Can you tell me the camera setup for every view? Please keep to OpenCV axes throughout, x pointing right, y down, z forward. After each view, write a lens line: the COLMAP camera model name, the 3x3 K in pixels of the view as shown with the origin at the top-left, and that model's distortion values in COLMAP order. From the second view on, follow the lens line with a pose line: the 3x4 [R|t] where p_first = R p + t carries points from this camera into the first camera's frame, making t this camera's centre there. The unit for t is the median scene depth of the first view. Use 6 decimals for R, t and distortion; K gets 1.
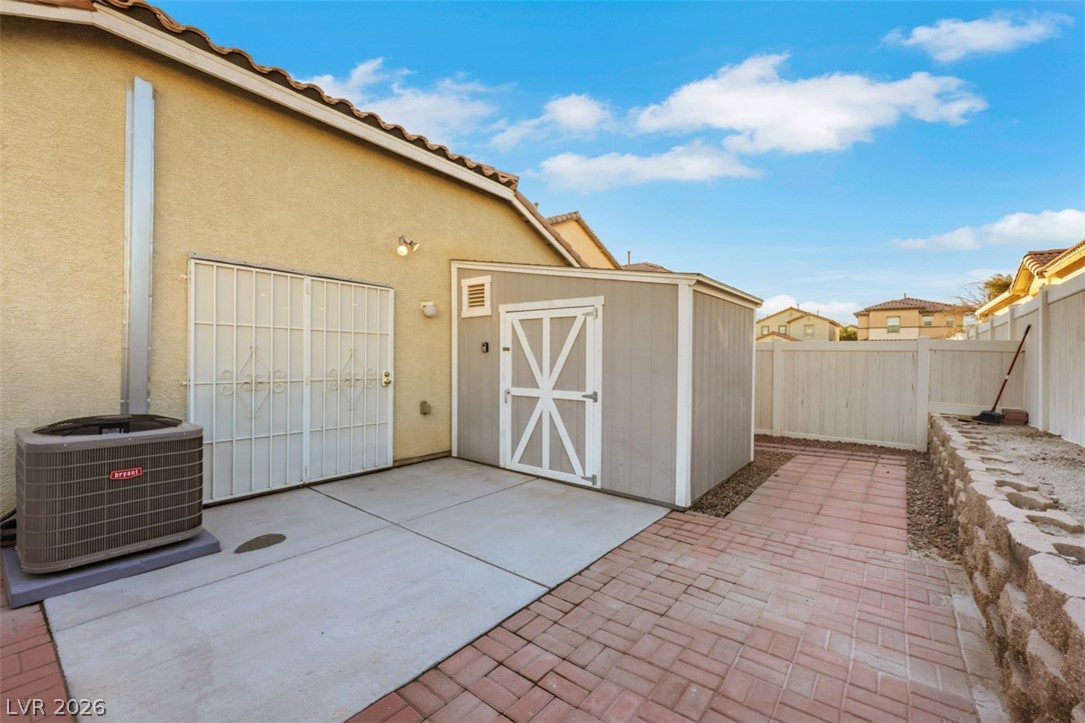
lens RADIAL K [[465.3, 0, 534.1], [0, 465.3, 358.7], [0, 0, 1]] dist [0.000069, -0.000138]
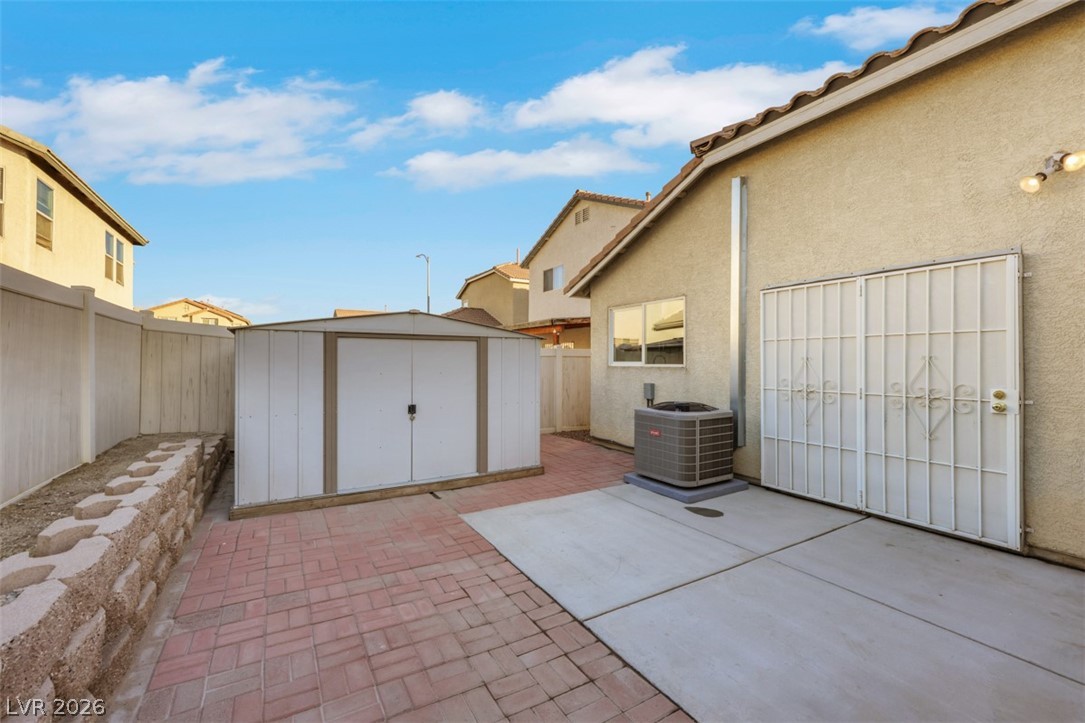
lens RADIAL K [[440.6, 0, 541.8], [0, 440.6, 359.6], [0, 0, 1]] dist [-0.000075, -0.000089]
pose [[-0.355653, -0.018917, -0.934427, 0.714595], [-0.008100, 0.999820, -0.017158, 0.001132], [0.934583, 0.001467, -0.355742, 1.008289]]
